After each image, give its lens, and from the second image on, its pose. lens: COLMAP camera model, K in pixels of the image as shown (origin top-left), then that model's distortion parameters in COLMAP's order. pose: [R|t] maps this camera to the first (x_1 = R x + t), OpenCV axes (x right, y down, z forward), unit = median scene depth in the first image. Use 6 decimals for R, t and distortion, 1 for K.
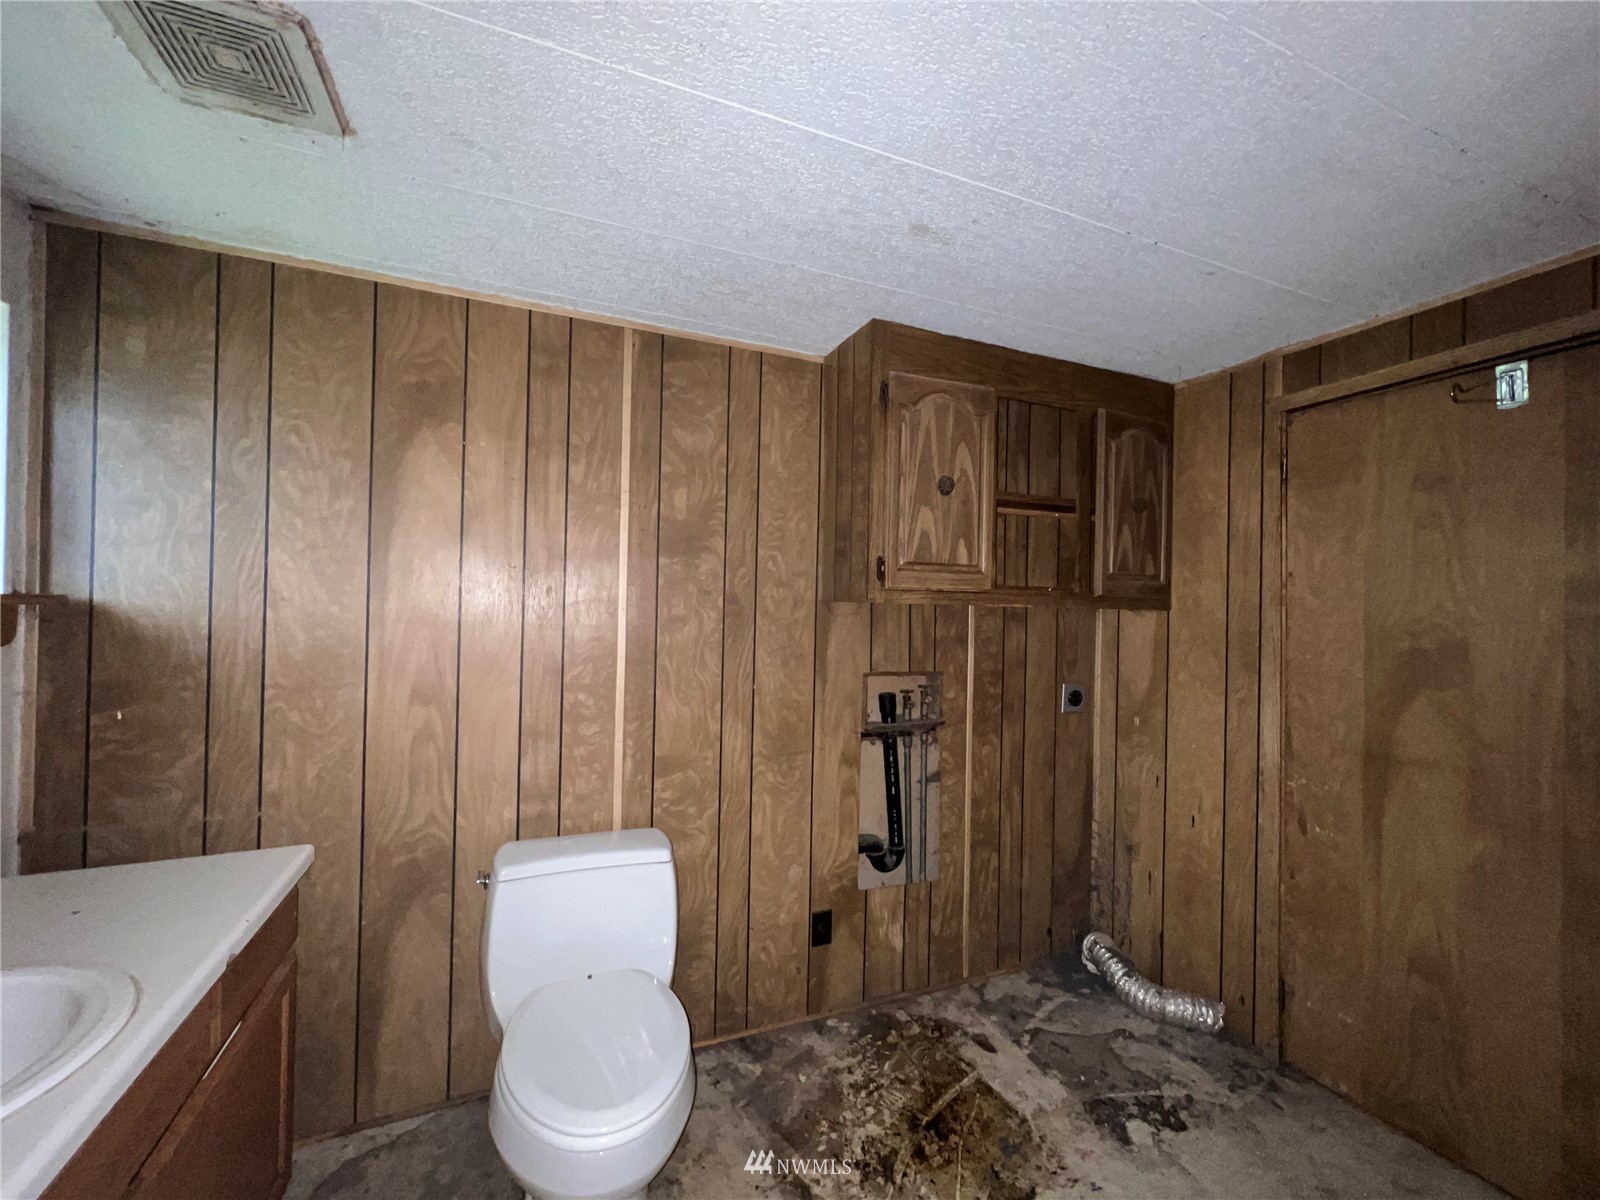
lens RADIAL K [[642.6, 0, 800.0], [0, 642.6, 600.0], [0, 0, 1]] dist [-0.001005, -0.000460]
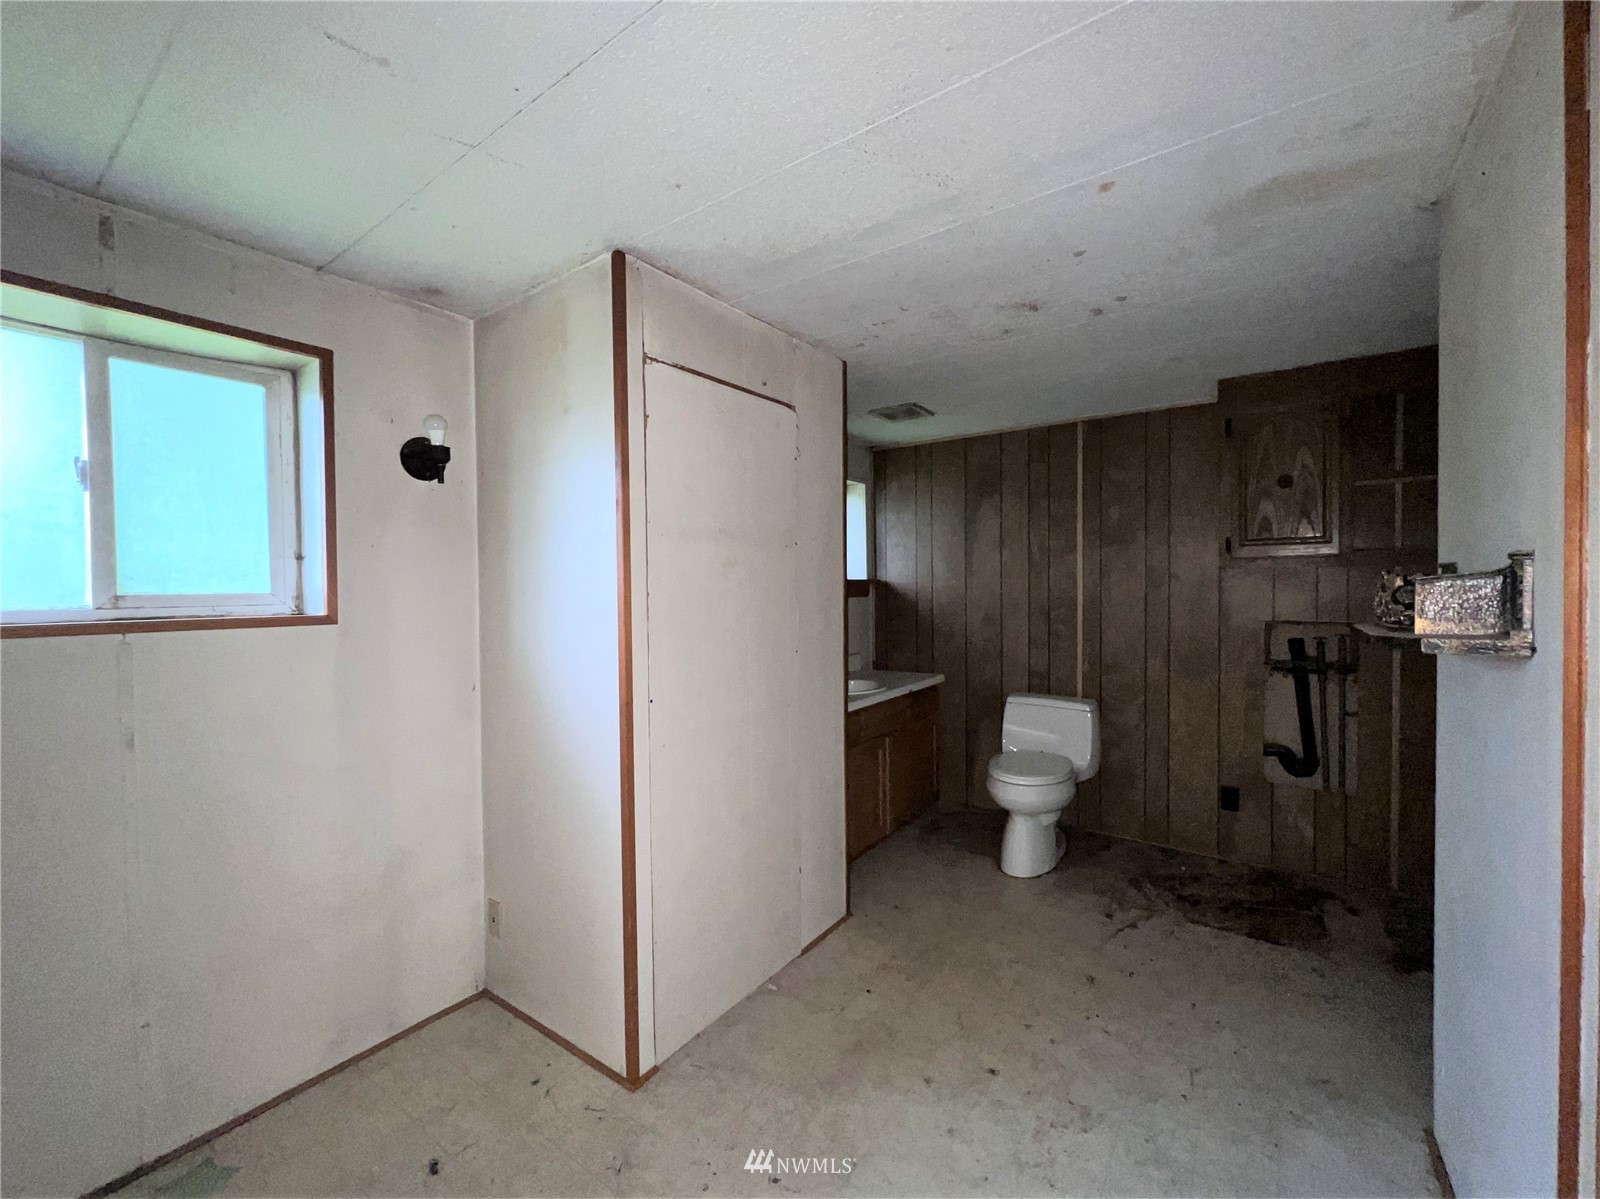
lens RADIAL K [[642.6, 0, 800.0], [0, 642.6, 599.5], [0, 0, 1]] dist [-0.001005, -0.000460]
pose [[0.519514, -0.007621, -0.854428, 0.812624], [0.026600, 0.999620, 0.007257, 0.036837], [0.854048, -0.026498, 0.519519, -0.580220]]
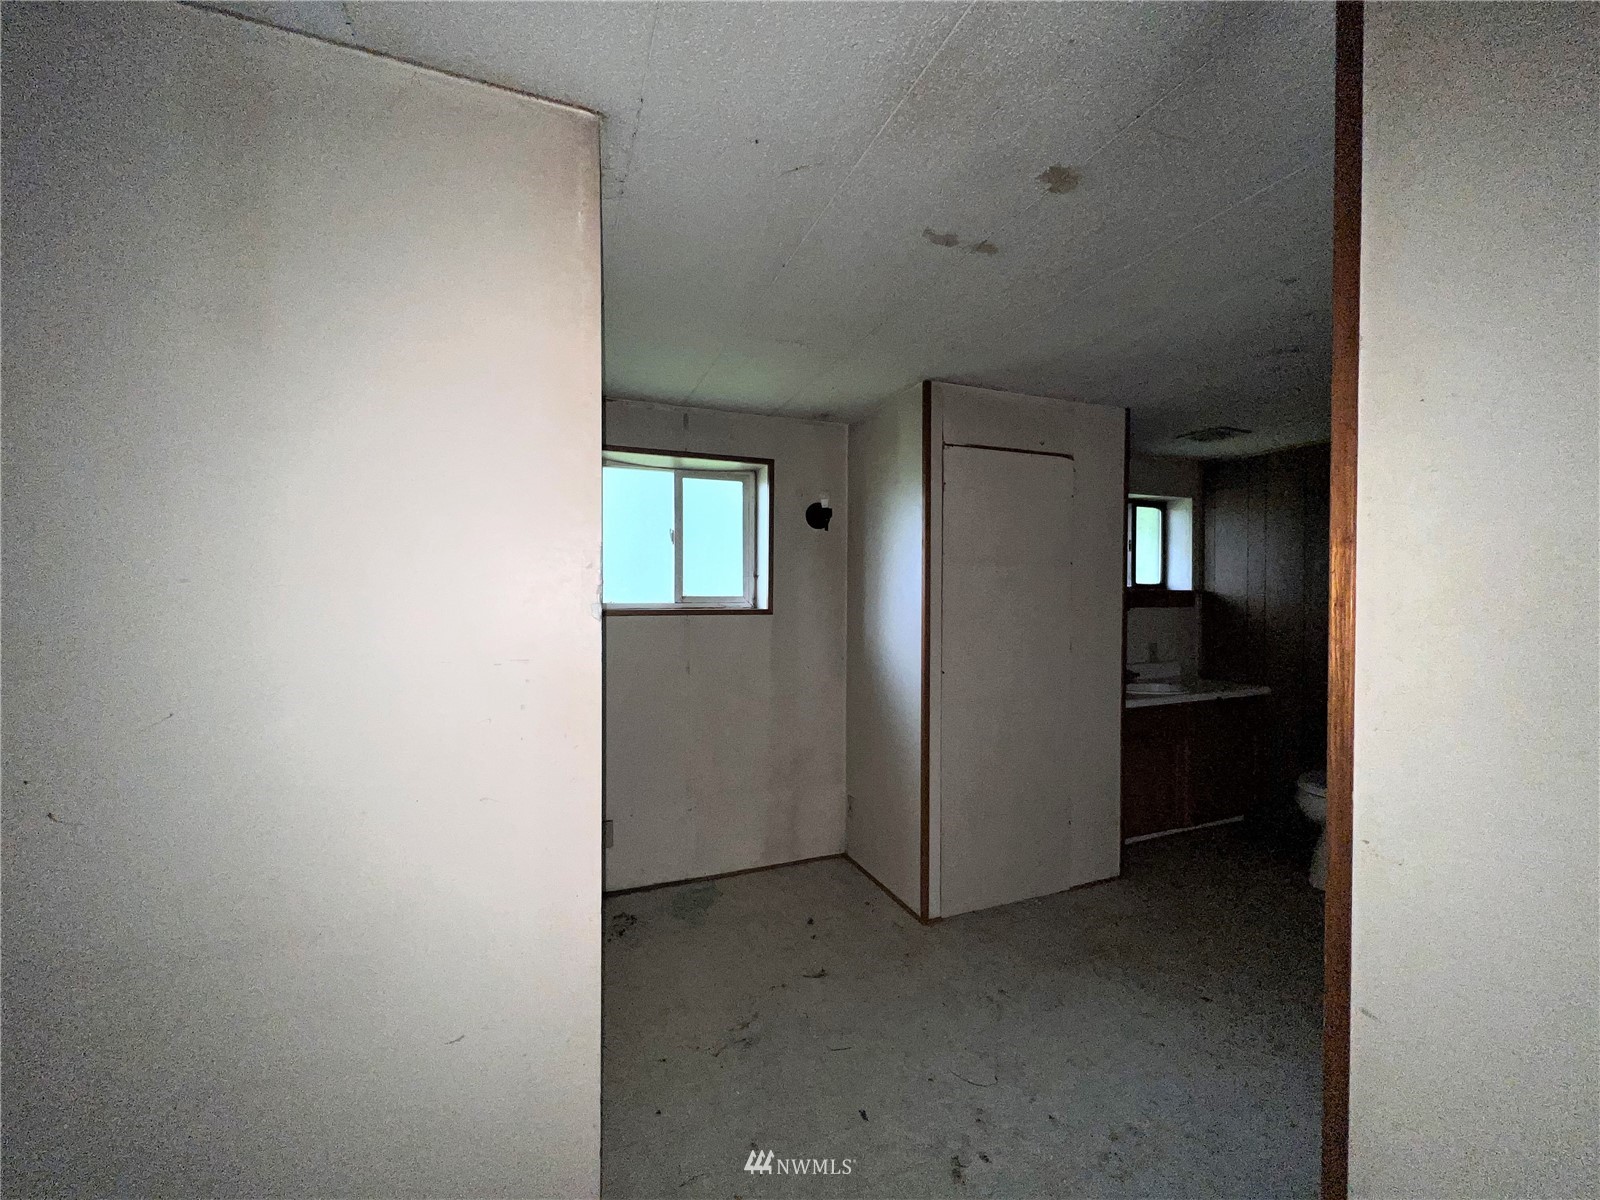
lens RADIAL K [[642.6, 0, 800.0], [0, 642.6, 600.0], [0, 0, 1]] dist [-0.001005, -0.000460]
pose [[-0.030341, -0.001546, -0.999538, 1.305662], [0.003411, 0.999993, -0.001650, 0.026650], [0.999534, -0.003460, -0.030336, -0.551974]]
